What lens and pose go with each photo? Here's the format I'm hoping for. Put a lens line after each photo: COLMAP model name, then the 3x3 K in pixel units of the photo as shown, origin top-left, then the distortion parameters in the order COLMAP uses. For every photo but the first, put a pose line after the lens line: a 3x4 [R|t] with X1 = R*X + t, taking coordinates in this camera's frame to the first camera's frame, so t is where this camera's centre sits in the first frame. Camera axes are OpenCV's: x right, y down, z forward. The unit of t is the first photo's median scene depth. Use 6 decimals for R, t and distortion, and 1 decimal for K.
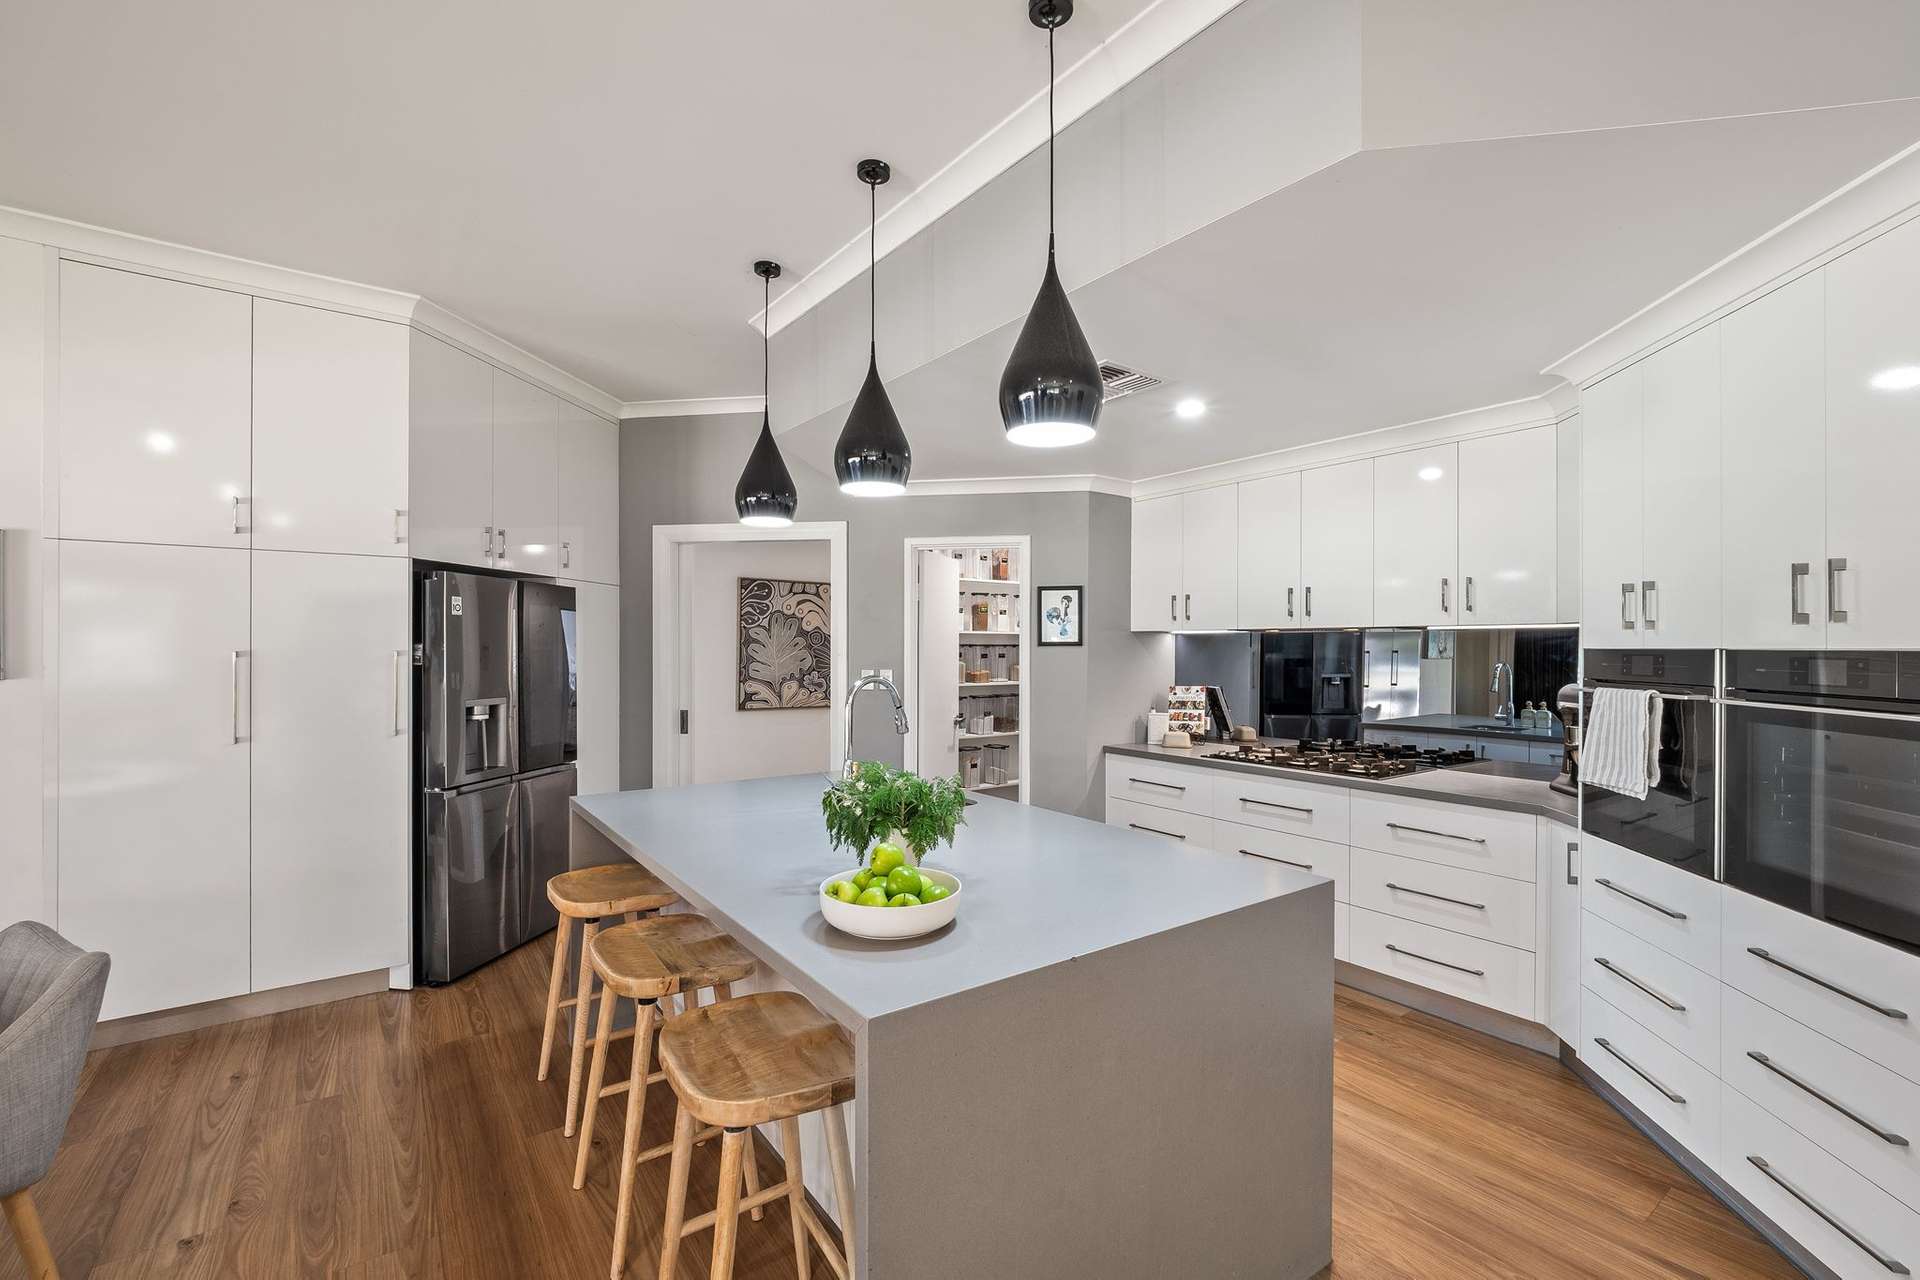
lens RADIAL K [[824.7, 0, 953.5], [0, 824.7, 646.8], [0, 0, 1]] dist [-0.002789, -0.000030]
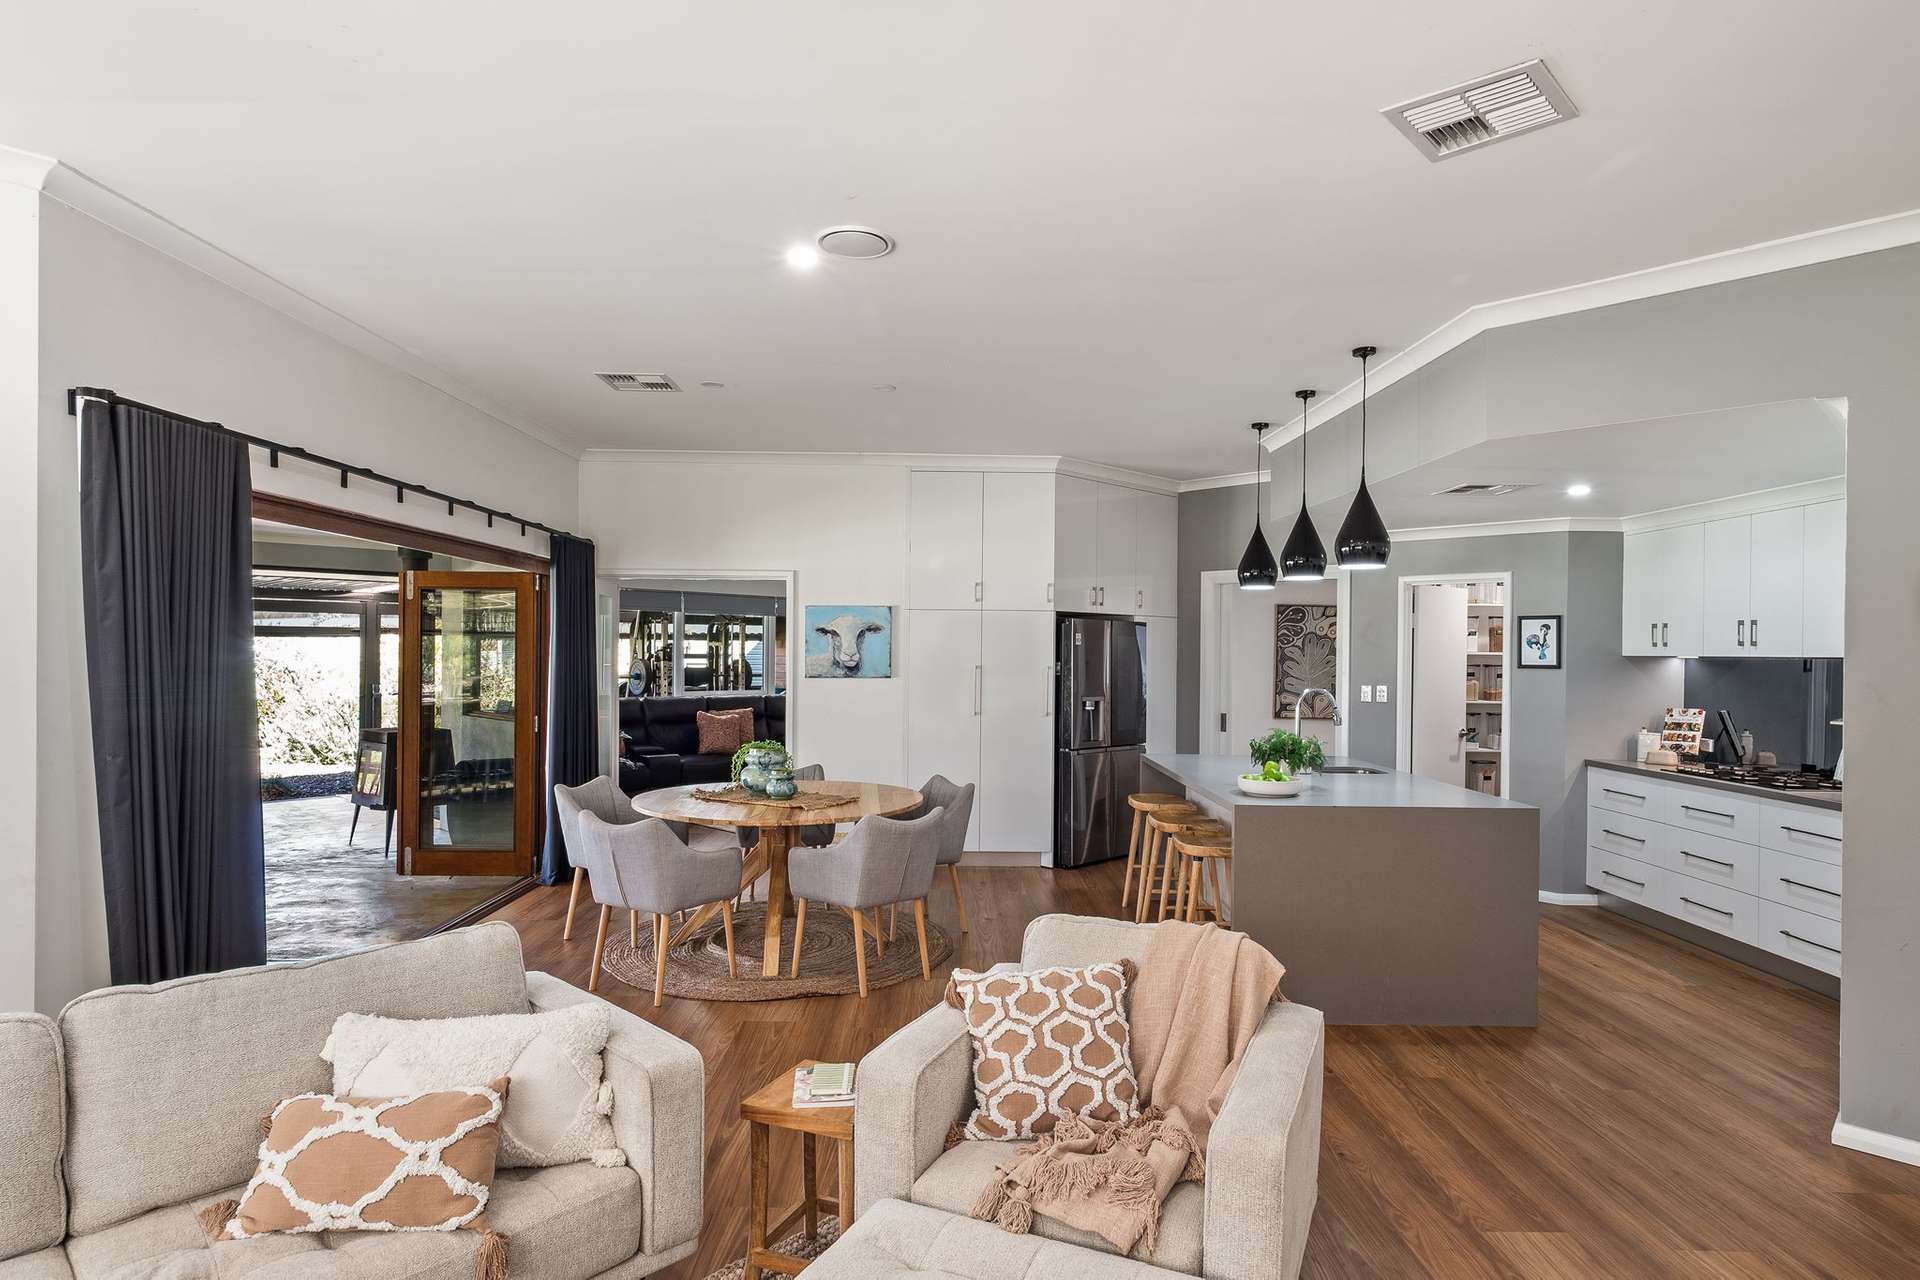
lens RADIAL K [[1049.0, 0, 956.6], [0, 1049.0, 652.6], [0, 0, 1]] dist [0.001449, 0.000584]
pose [[0.817442, 0.007130, -0.575966, 0.306577], [-0.008950, 0.999960, -0.000322, -0.015314], [0.575941, 0.005418, 0.817473, -0.645537]]
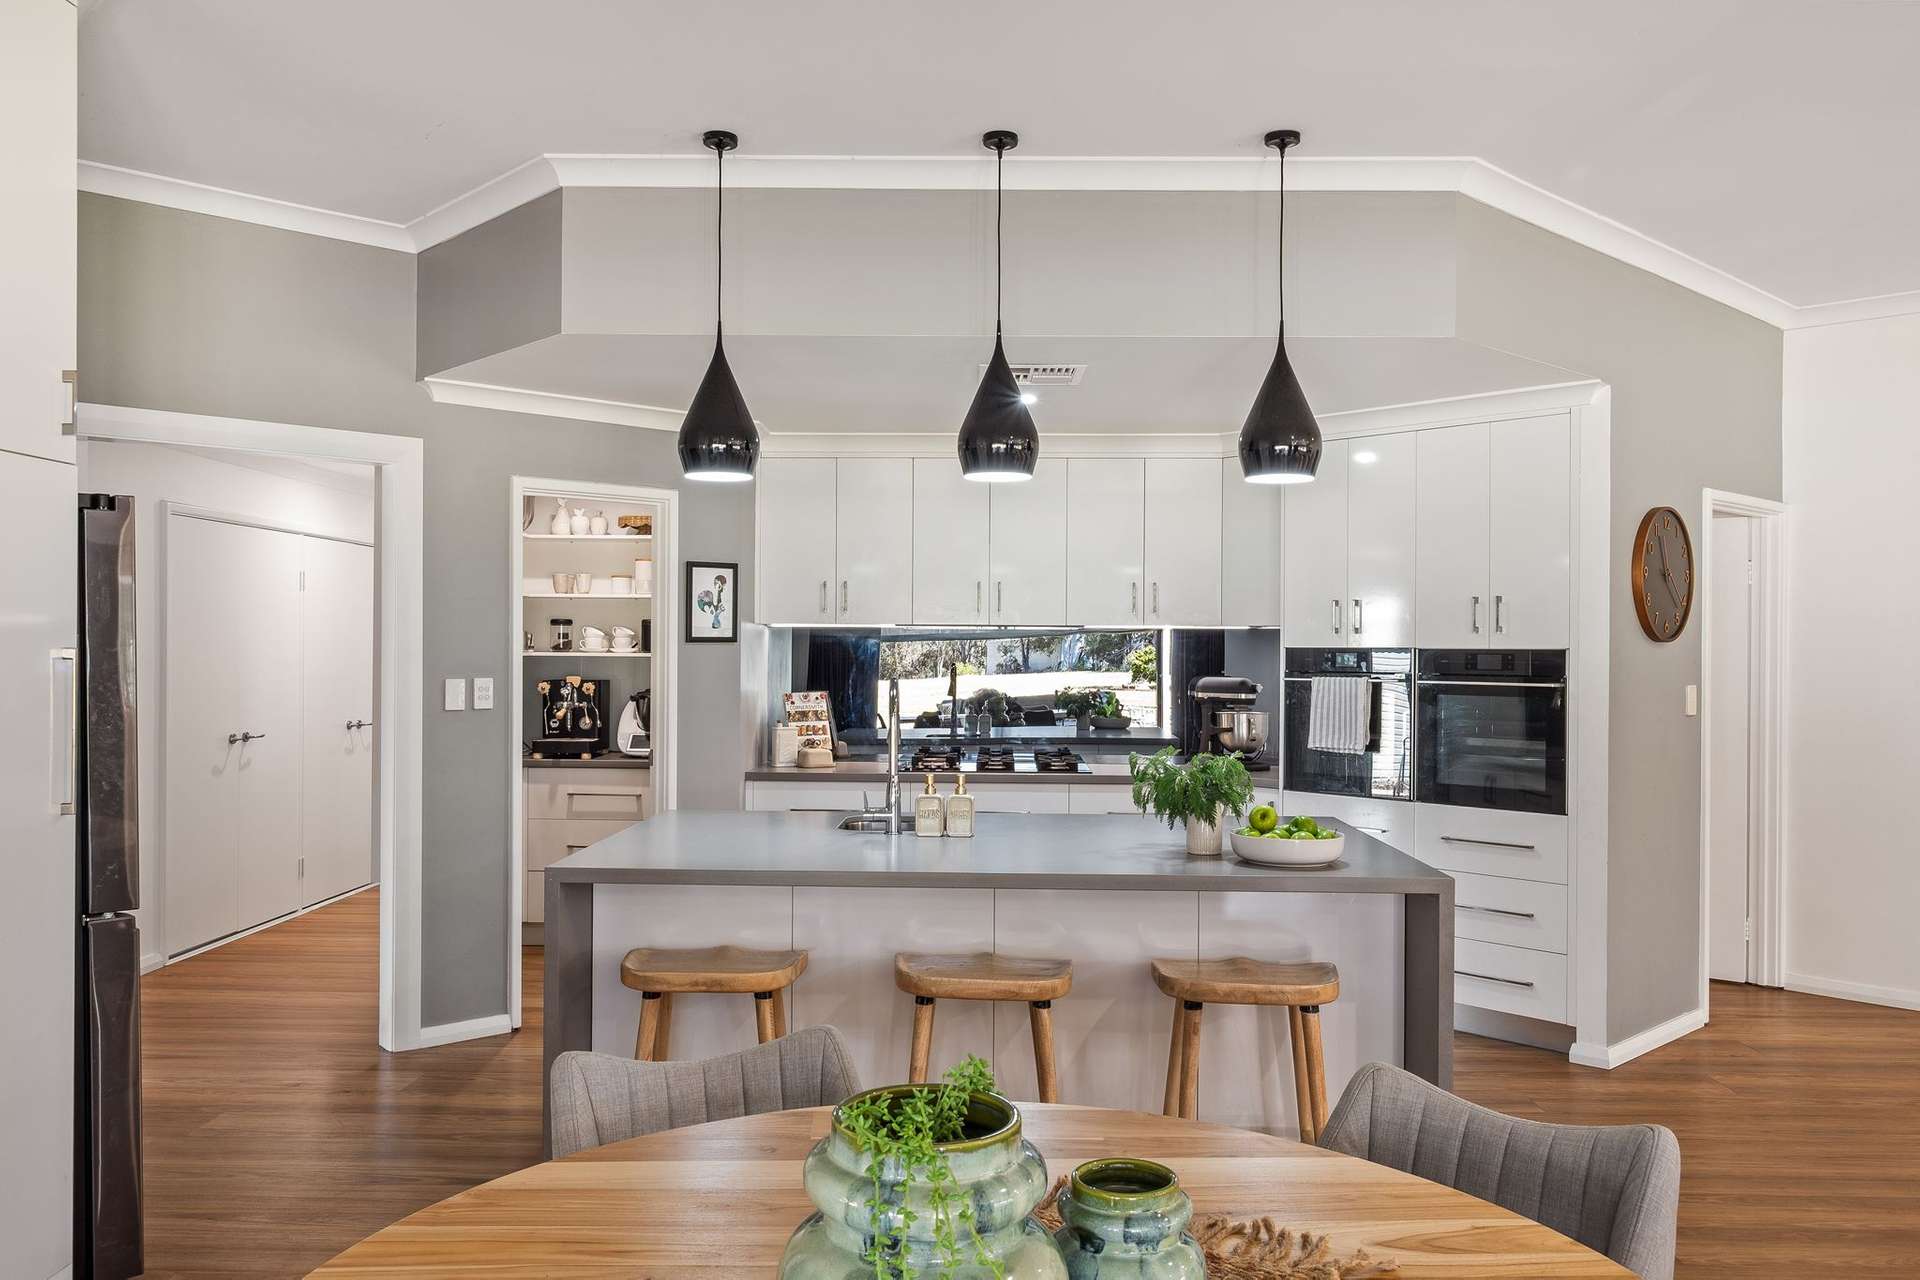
lens RADIAL K [[1468.1, 0, 958.9], [0, 1468.1, 634.5], [0, 0, 1]] dist [-0.004768, -0.000832]
pose [[0.596269, 0.005749, 0.802764, -0.808614], [-0.004056, 0.999983, -0.004148, -0.003726], [-0.802775, -0.000783, 0.596282, 0.026179]]
